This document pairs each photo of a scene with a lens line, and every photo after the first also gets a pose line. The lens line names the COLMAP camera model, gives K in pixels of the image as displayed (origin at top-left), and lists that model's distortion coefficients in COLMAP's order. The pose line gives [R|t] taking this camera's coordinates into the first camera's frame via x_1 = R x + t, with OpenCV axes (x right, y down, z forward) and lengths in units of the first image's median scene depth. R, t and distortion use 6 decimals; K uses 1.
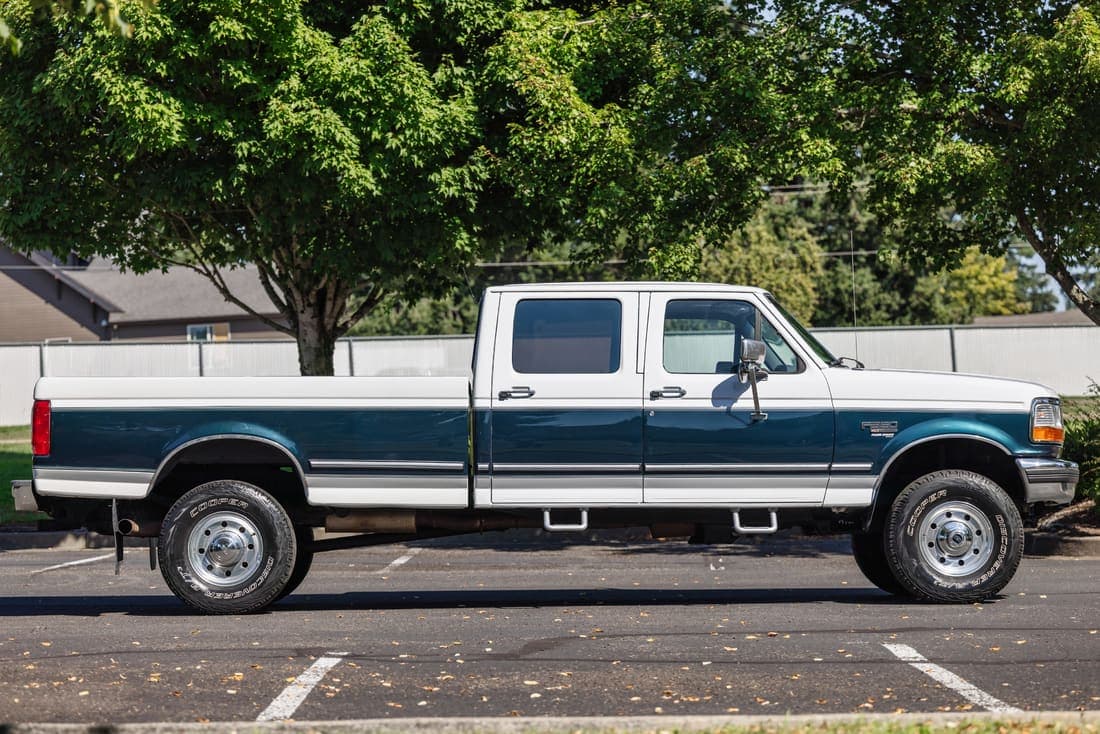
lens RADIAL K [[2699.6, 0, 507.0], [0, 2699.6, 368.4], [0, 0, 1]] dist [0.084990, -0.716347]
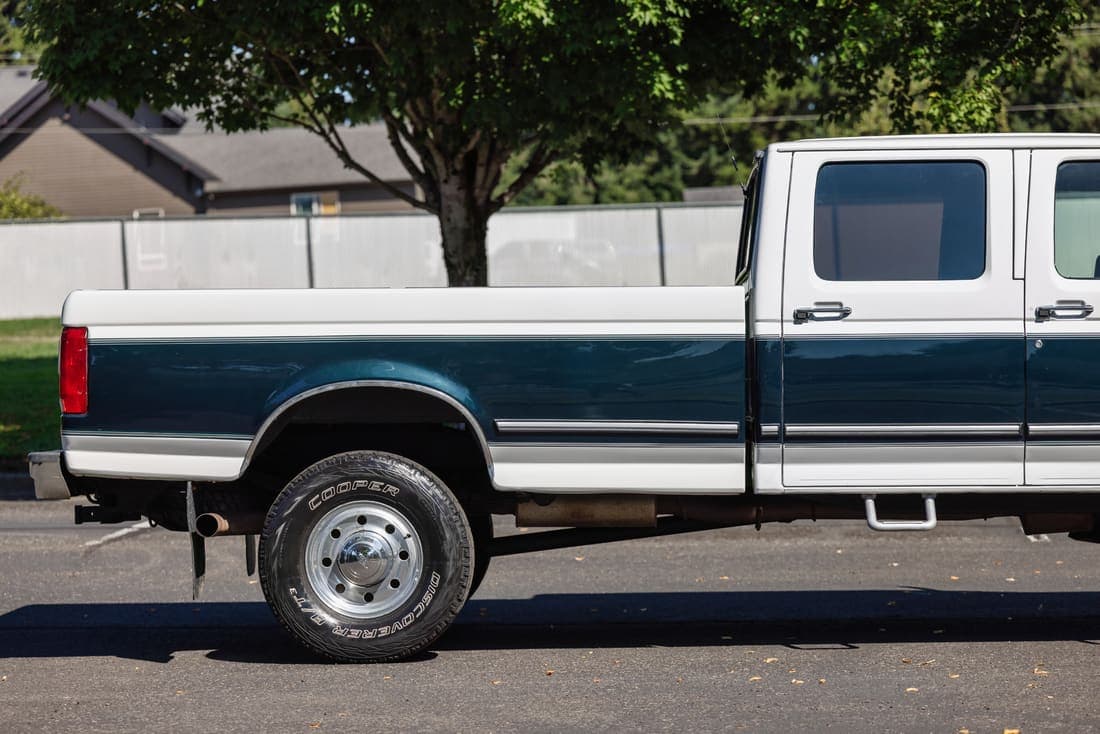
lens RADIAL K [[2699.6, 0, 507.0], [0, 2699.6, 368.4], [0, 0, 1]] dist [0.084990, -0.716347]
pose [[0.999289, -0.004145, -0.037481, -0.046209], [0.006020, 0.998728, 0.050061, -0.009717], [0.037226, -0.050251, 0.998043, 0.366038]]
